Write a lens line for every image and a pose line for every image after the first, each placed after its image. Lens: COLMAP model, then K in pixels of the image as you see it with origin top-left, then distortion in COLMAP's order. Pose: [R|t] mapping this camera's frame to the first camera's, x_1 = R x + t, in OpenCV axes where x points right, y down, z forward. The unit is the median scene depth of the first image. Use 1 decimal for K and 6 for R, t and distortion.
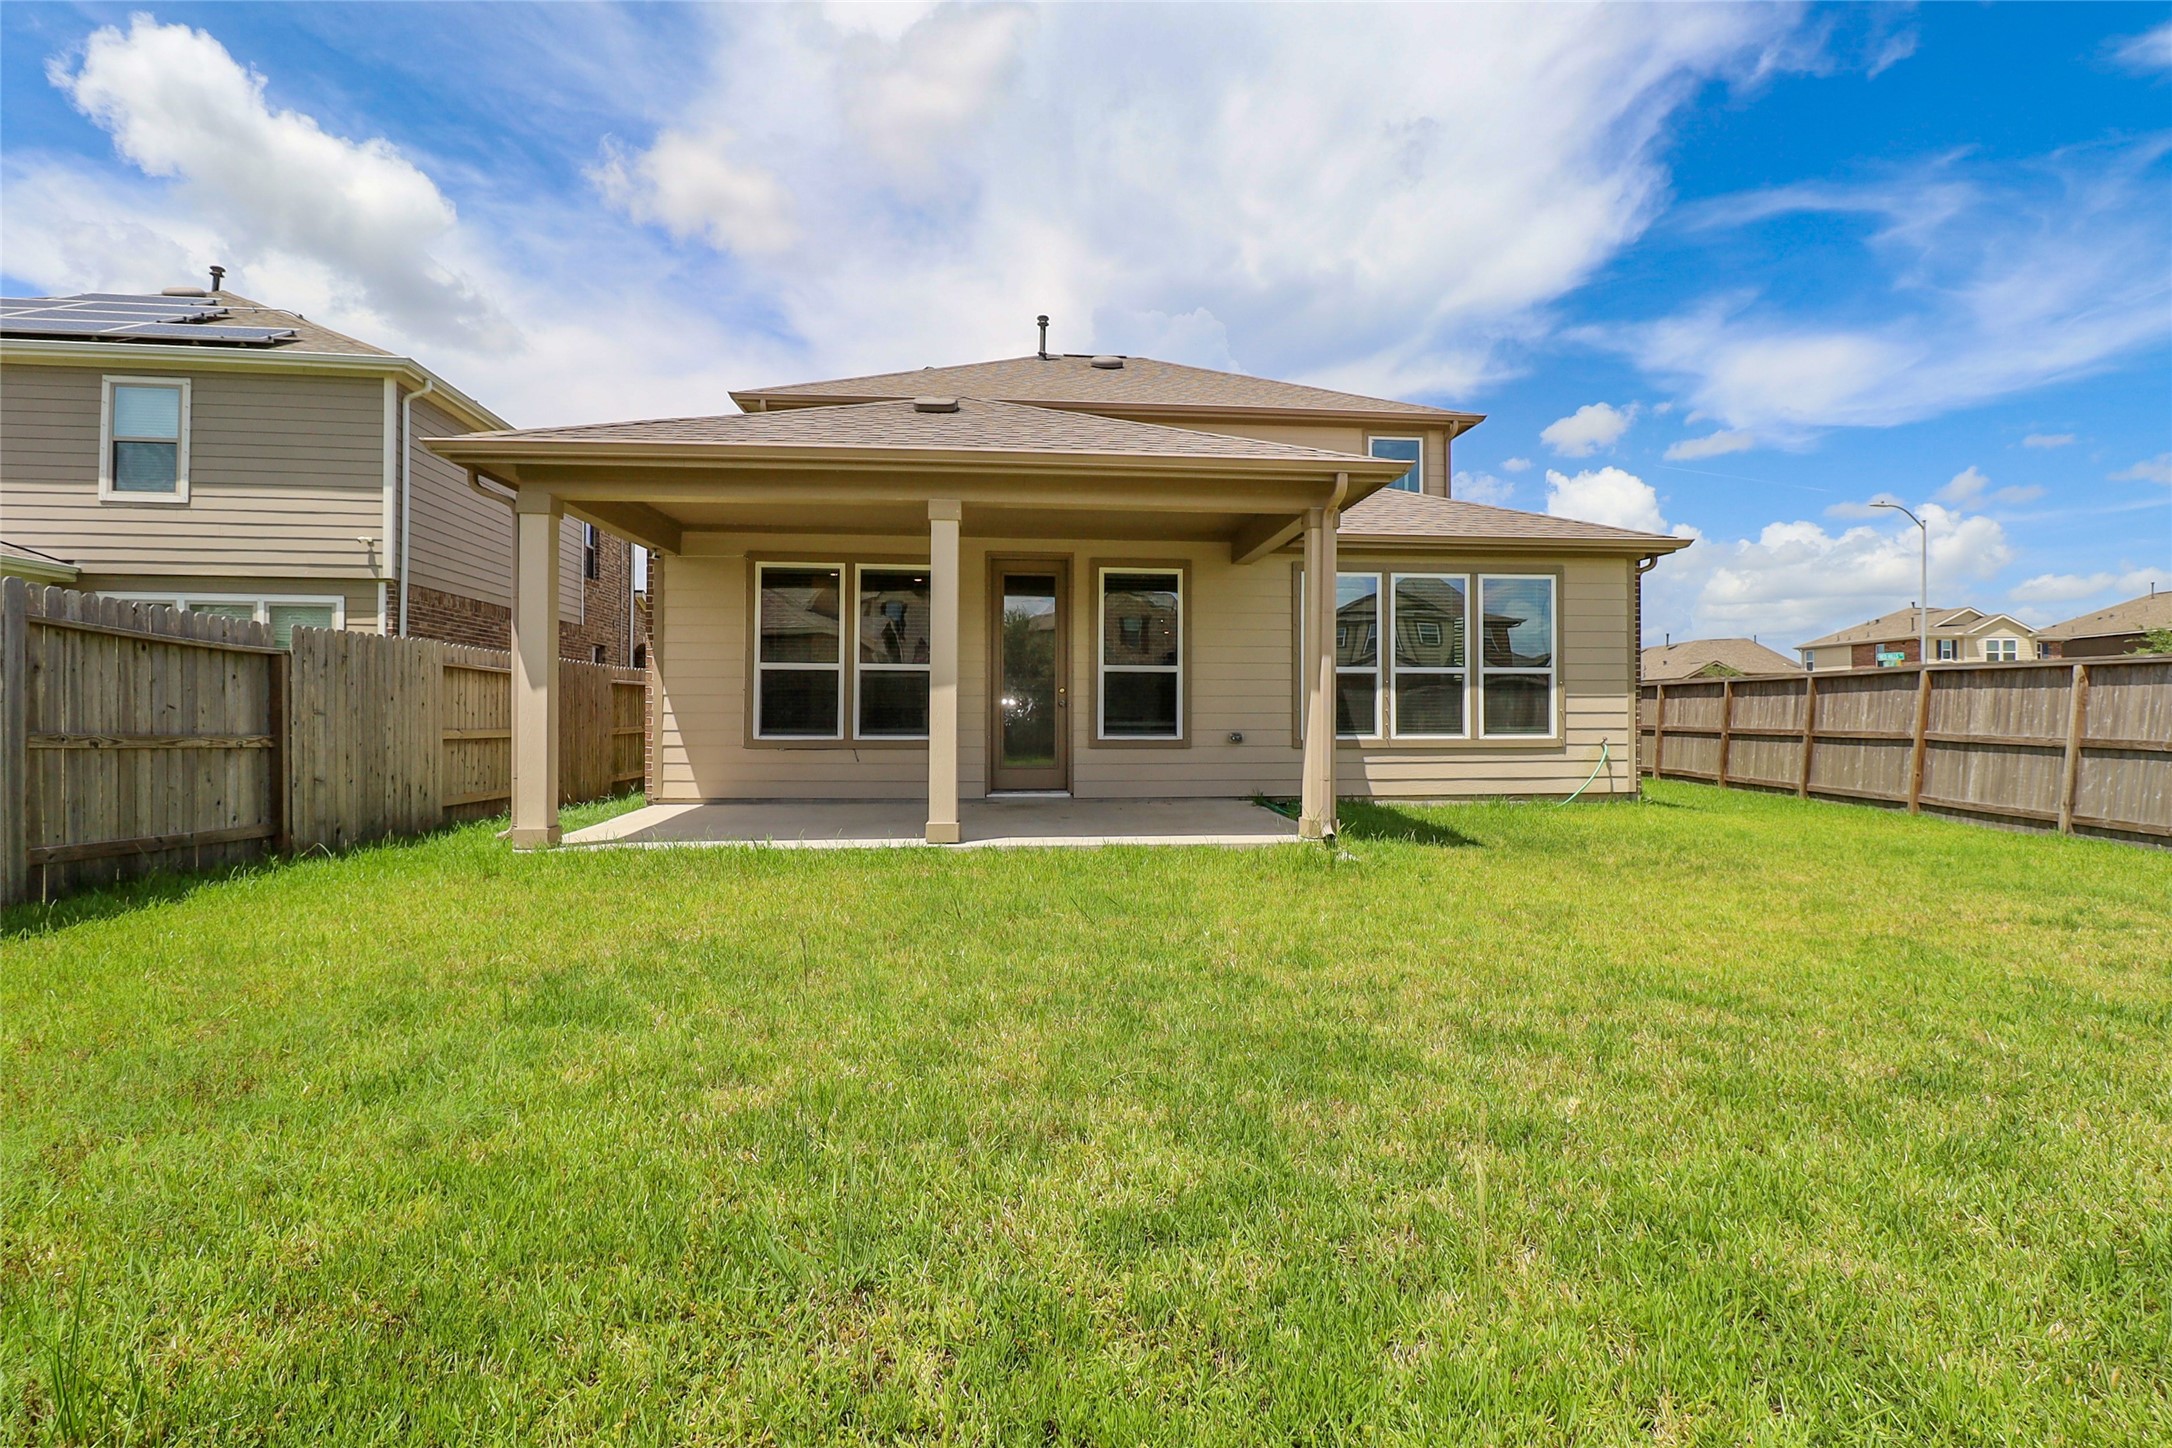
lens RADIAL K [[1040.9, 0, 1089.5], [0, 1040.9, 684.2], [0, 0, 1]] dist [-0.001421, -0.017592]
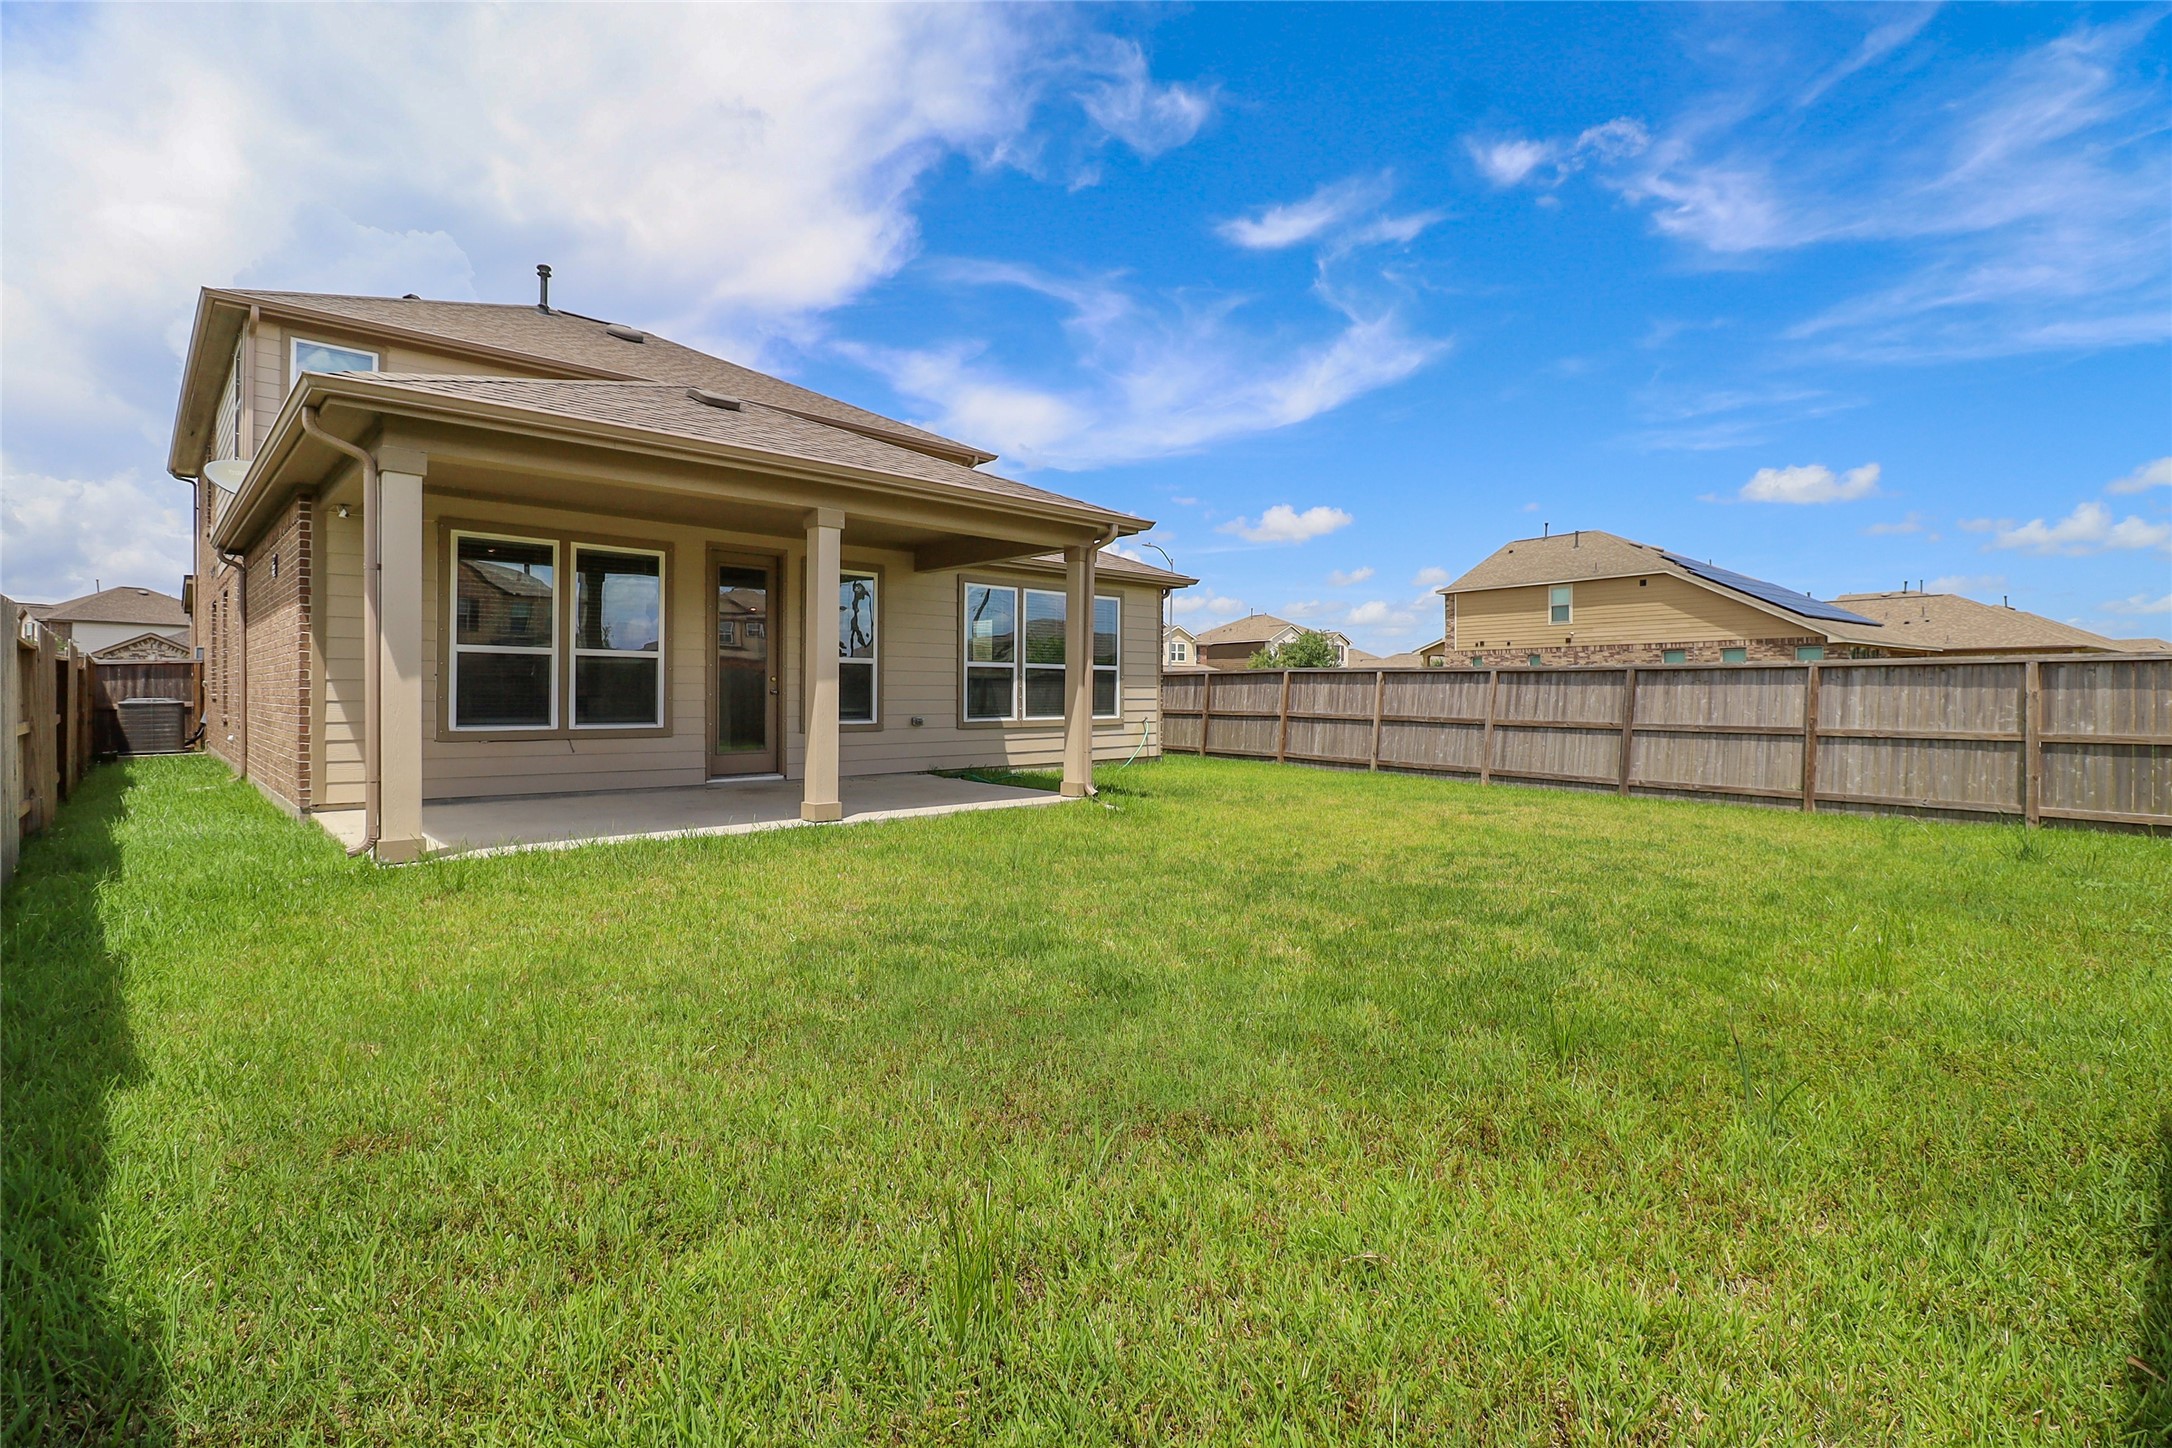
lens RADIAL K [[996.6, 0, 1095.6], [0, 996.6, 693.9], [0, 0, 1]] dist [-0.001377, -0.013631]
pose [[0.782778, 0.002173, 0.622297, -0.392447], [-0.019403, 0.999593, 0.020916, -0.006454], [-0.621998, -0.028447, 0.782502, -0.000211]]
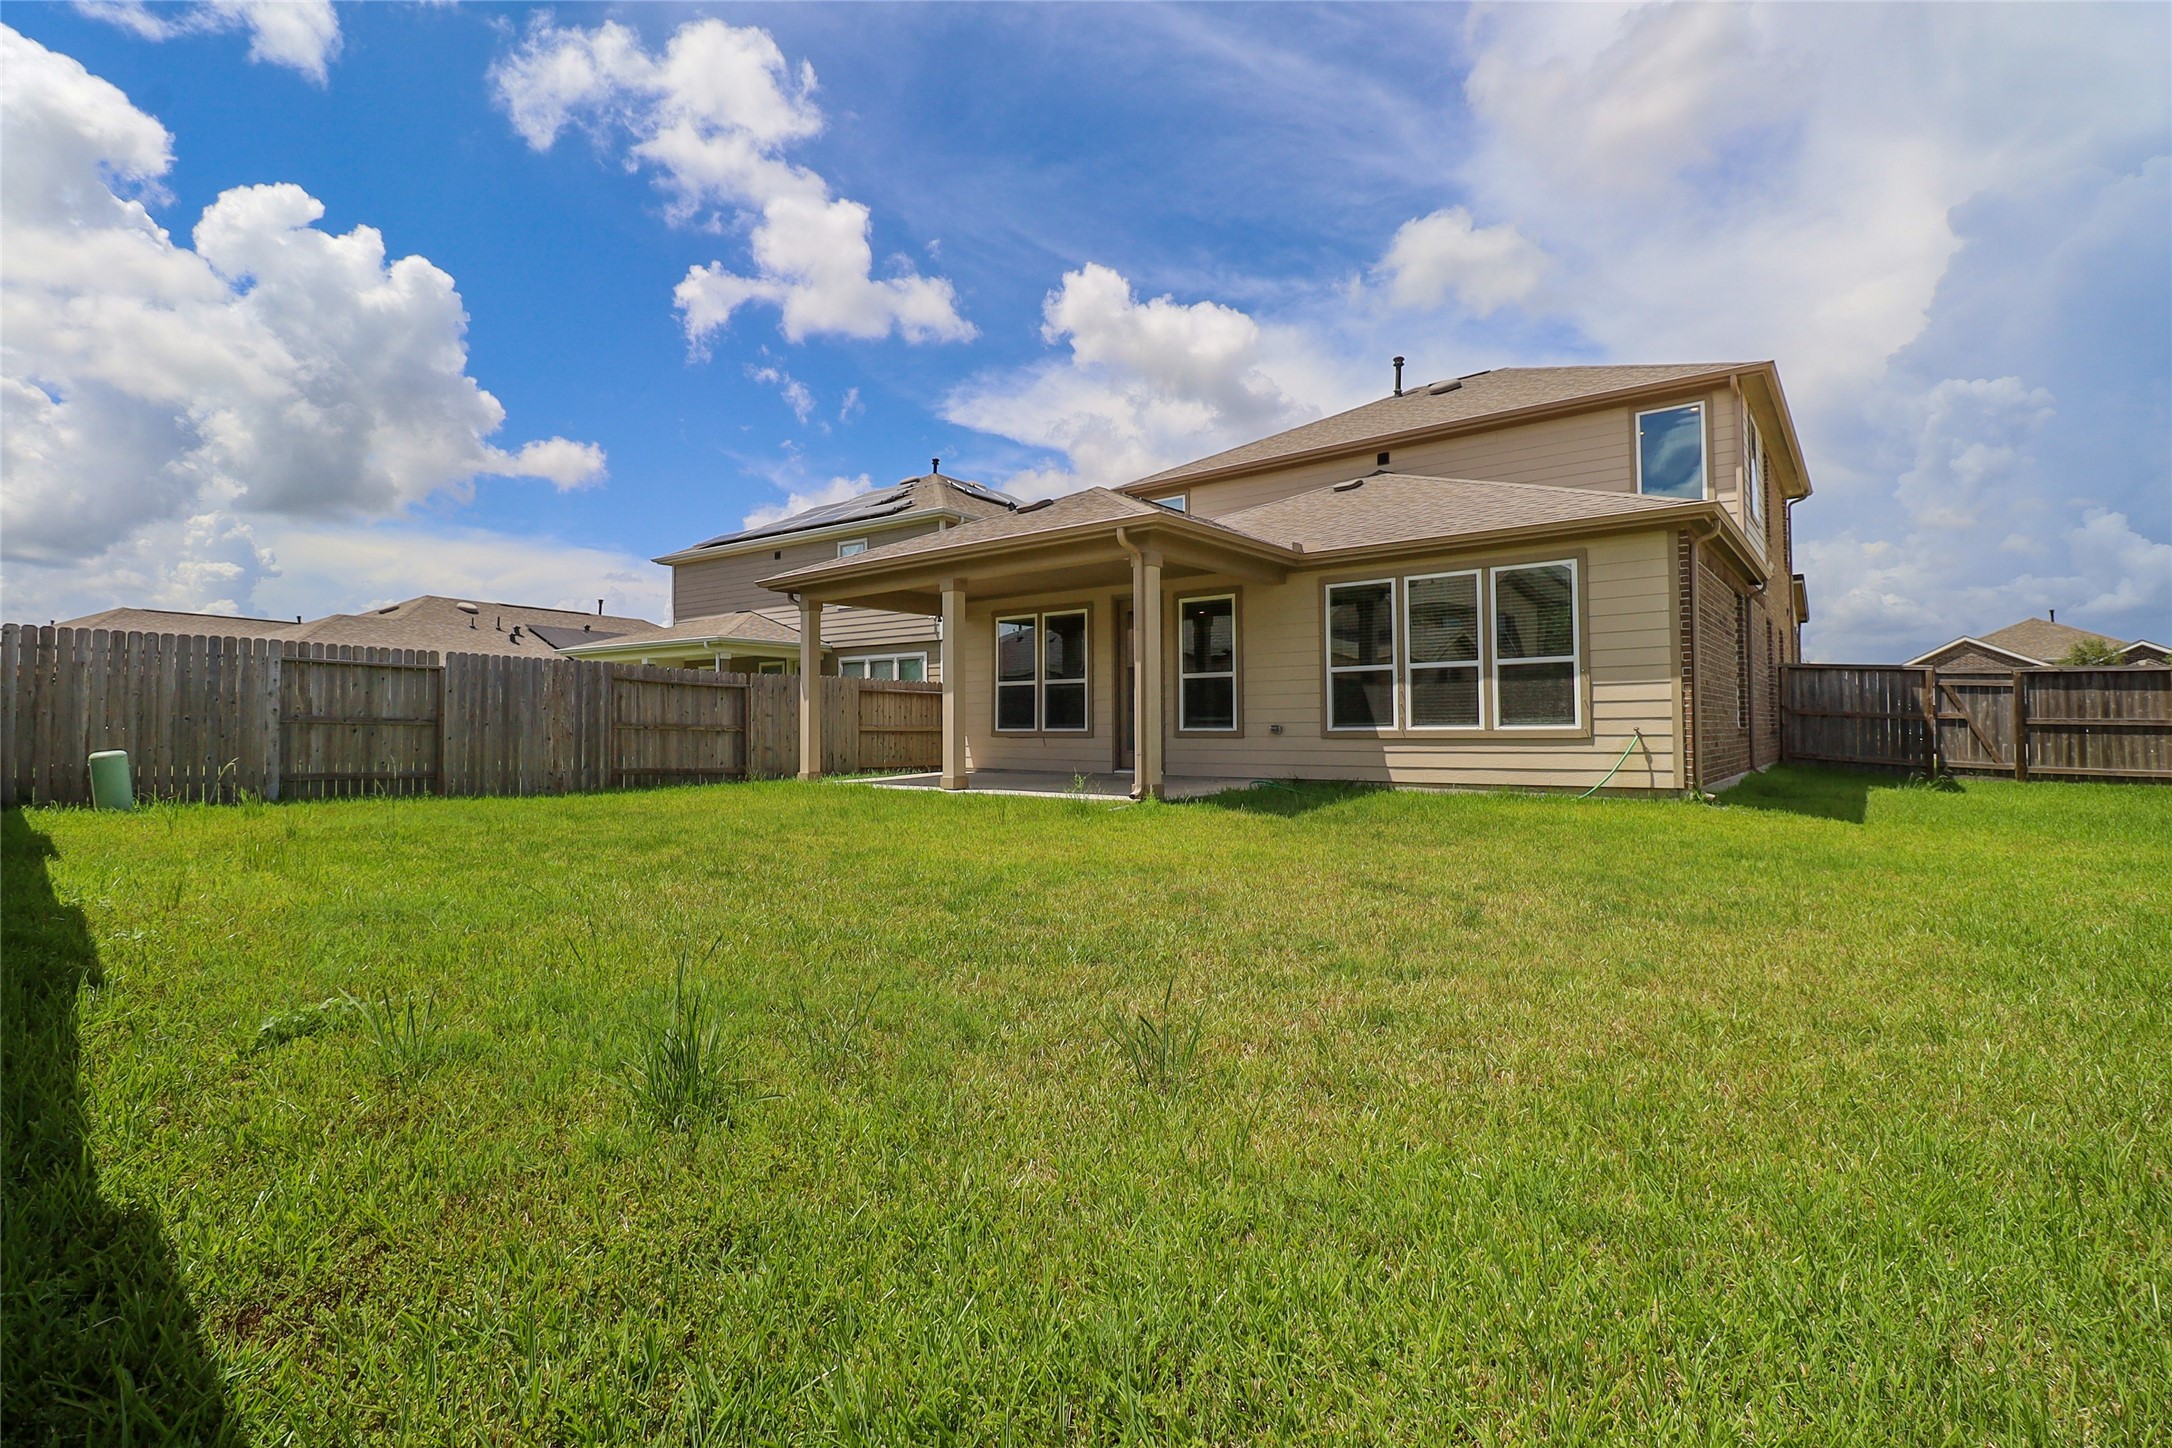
lens RADIAL K [[996.6, 0, 1095.6], [0, 996.6, 693.9], [0, 0, 1]] dist [-0.001377, -0.013631]
pose [[0.711239, -0.030471, -0.702290, 0.786378], [0.023506, 0.999532, -0.019562, 0.027771], [0.702557, -0.002595, 0.711622, 0.037205]]
